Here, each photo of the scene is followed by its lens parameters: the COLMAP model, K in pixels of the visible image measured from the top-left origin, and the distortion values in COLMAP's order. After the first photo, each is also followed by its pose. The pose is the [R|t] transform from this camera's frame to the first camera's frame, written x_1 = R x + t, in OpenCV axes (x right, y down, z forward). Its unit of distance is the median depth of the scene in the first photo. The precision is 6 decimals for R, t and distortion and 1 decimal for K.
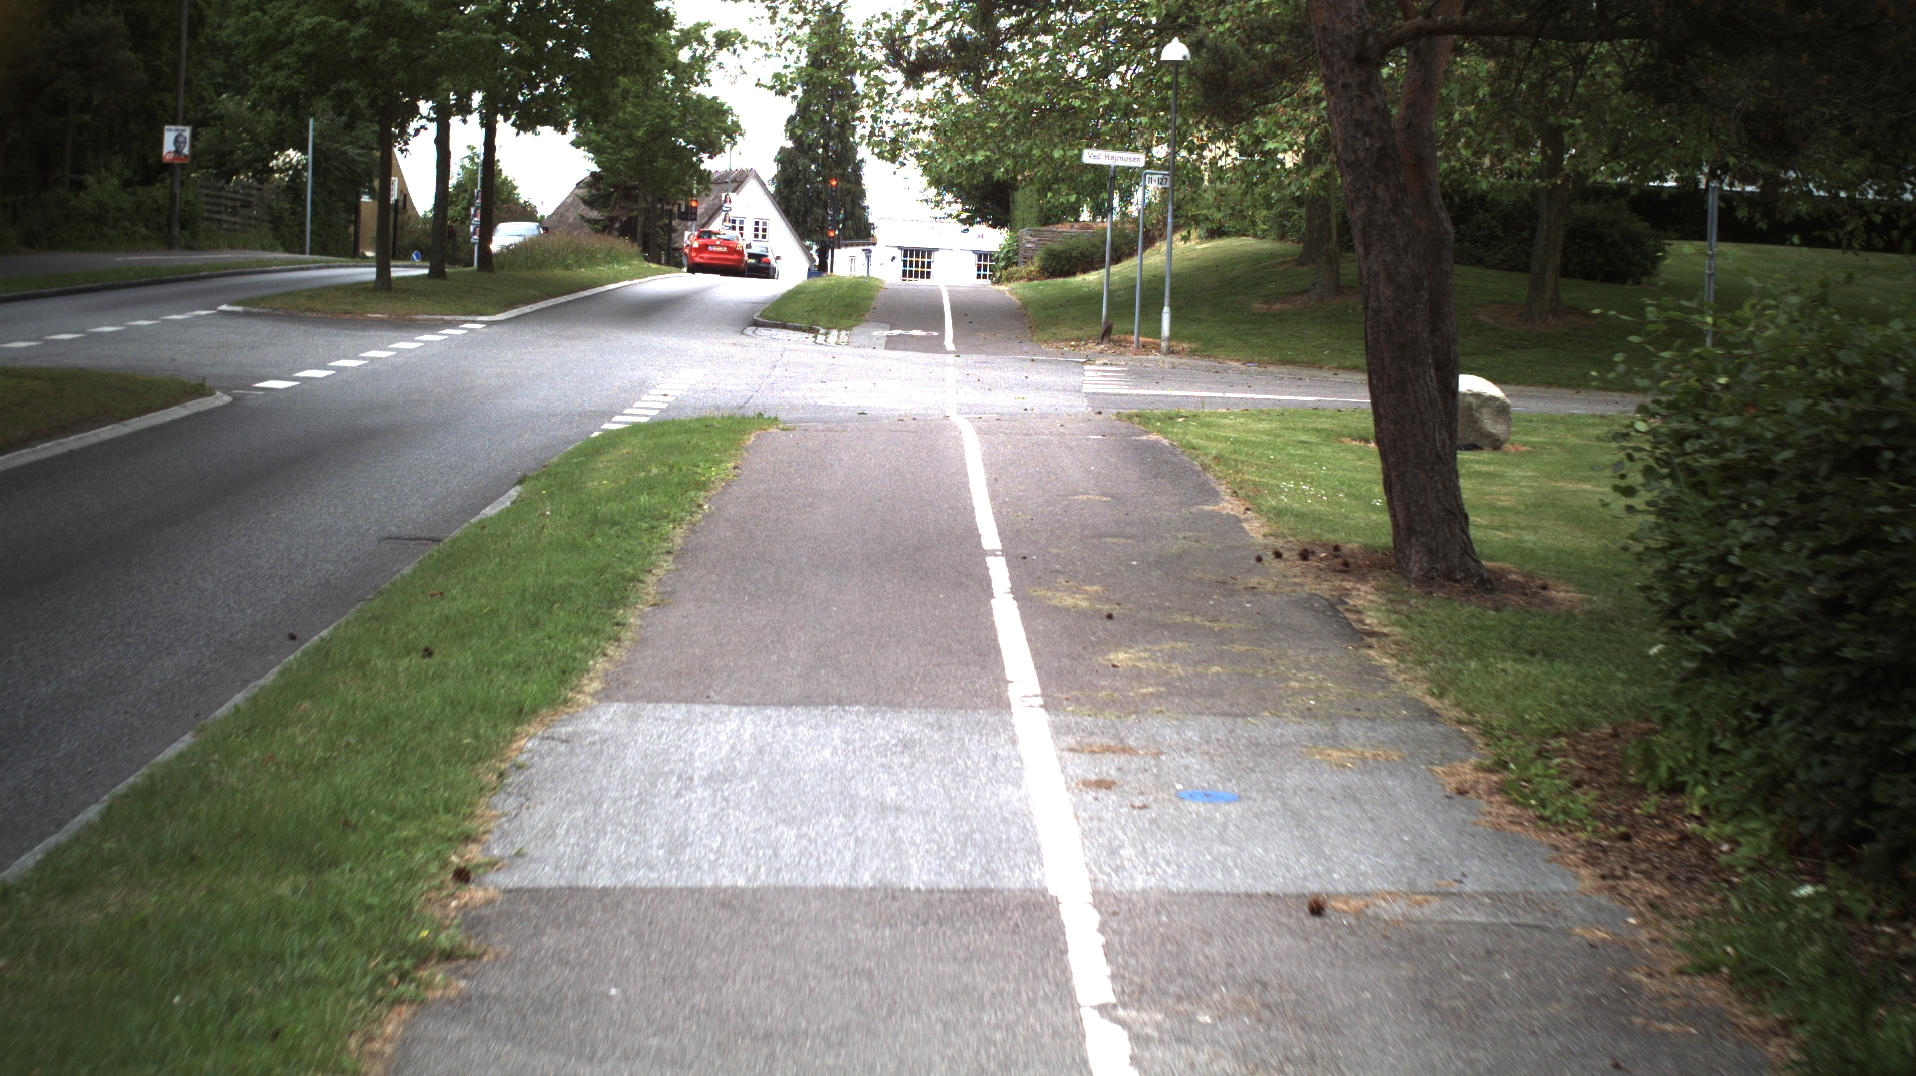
lens RADIAL K [[2870.1, 0, 958.0], [0, 2870.1, 538.0], [0, 0, 1]] dist [-0.247999, 0.118360]
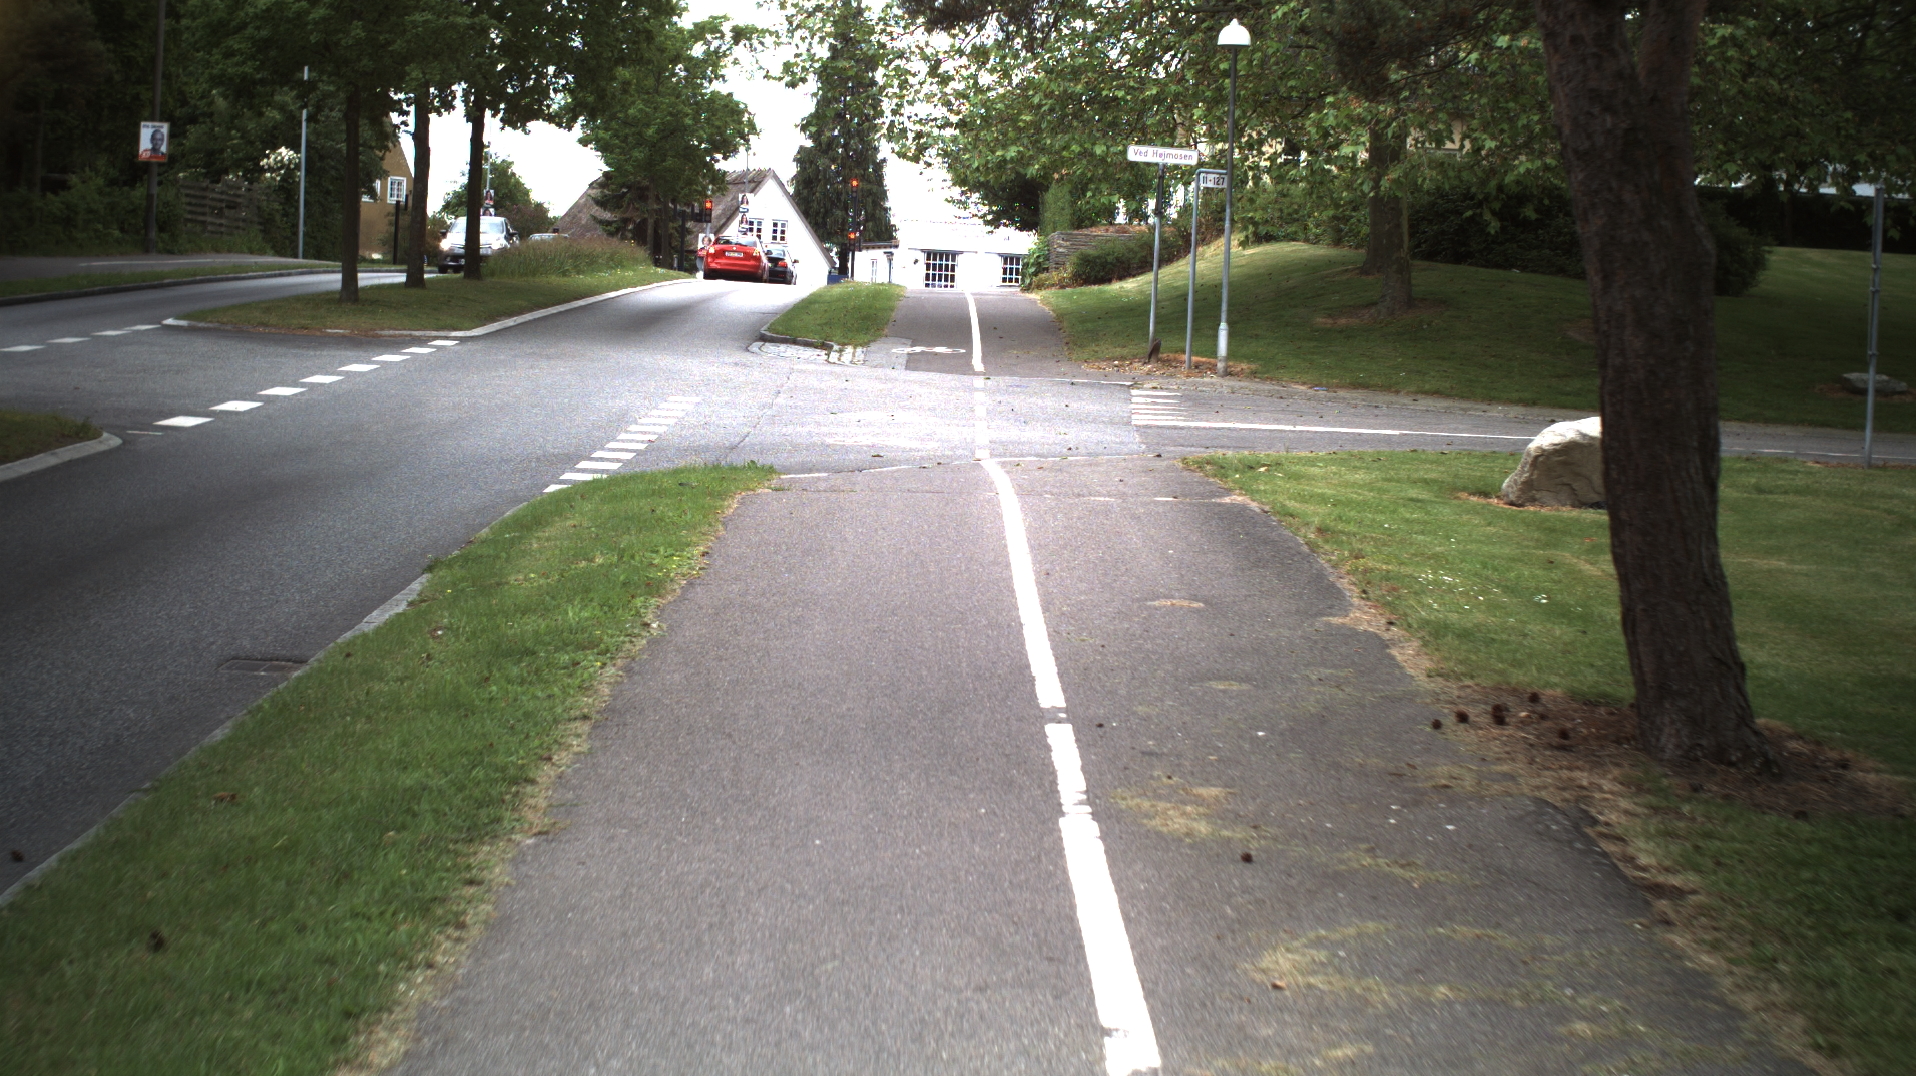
lens RADIAL K [[2870.1, 0, 958.0], [0, 2870.1, 538.0], [0, 0, 1]] dist [-0.247999, 0.118360]
pose [[0.999967, 0.001405, -0.007960, -0.002162], [-0.001407, 0.999999, -0.000254, -0.014337], [0.007959, 0.000266, 0.999968, 0.117966]]
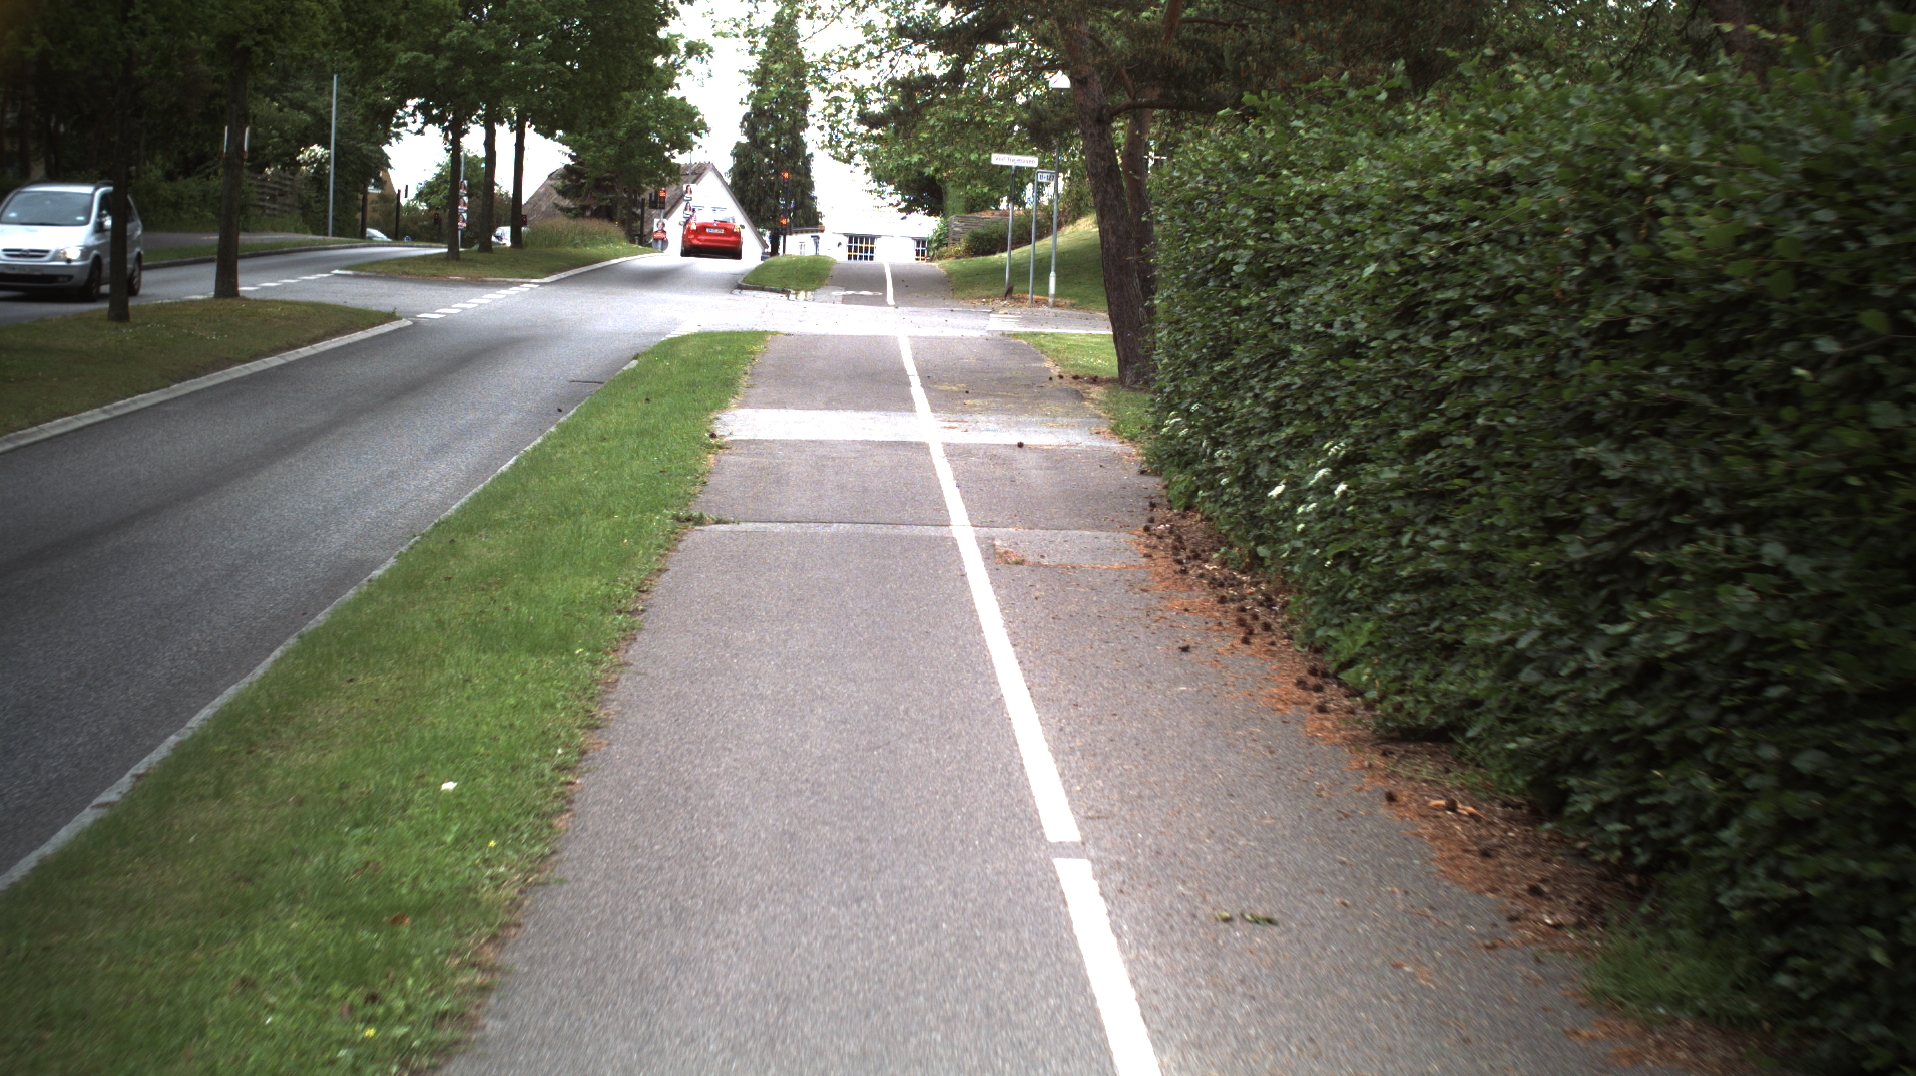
lens RADIAL K [[2870.1, 0, 958.0], [0, 2870.1, 538.0], [0, 0, 1]] dist [-0.247999, 0.118360]
pose [[0.999786, 0.001284, 0.020642, 0.001167], [-0.001350, 0.999994, 0.003178, 0.041154], [-0.020638, -0.003205, 0.999782, -0.352754]]
